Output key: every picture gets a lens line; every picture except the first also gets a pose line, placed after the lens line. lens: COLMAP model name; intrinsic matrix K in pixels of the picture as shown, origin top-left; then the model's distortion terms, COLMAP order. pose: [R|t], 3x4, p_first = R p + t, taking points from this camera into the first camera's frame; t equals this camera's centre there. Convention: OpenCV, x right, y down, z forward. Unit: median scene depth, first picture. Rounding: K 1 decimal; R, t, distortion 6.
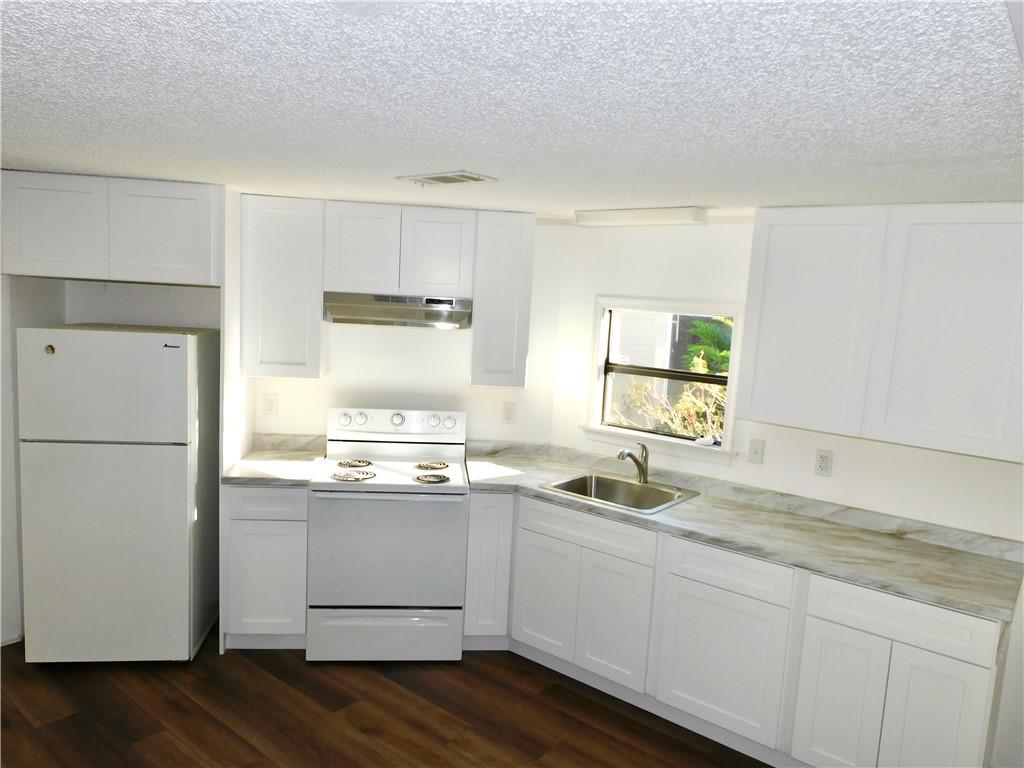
lens RADIAL K [[730.0, 0, 511.1], [0, 730.0, 381.9], [0, 0, 1]] dist [-0.006659, 0.001517]
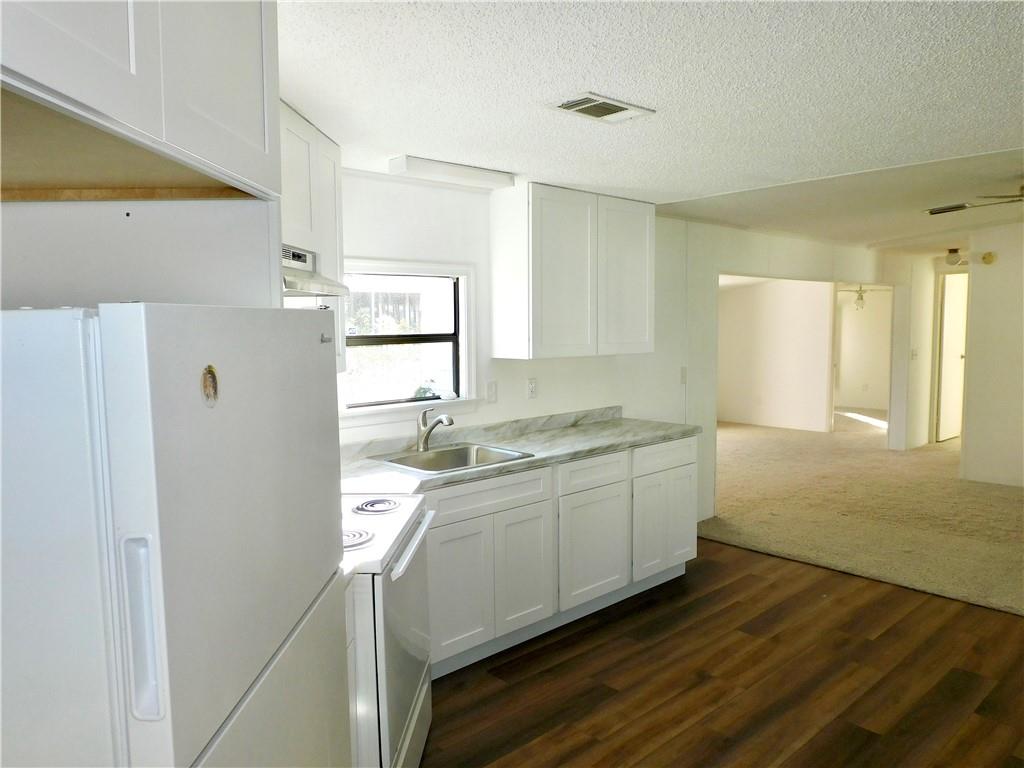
lens RADIAL K [[730.0, 0, 512.2], [0, 730.0, 383.6], [0, 0, 1]] dist [-0.006659, 0.001517]
pose [[0.151661, -0.142358, 0.978127, -0.893807], [0.141225, 0.982542, 0.121104, -0.062284], [-0.978292, 0.119769, 0.169118, 0.864054]]
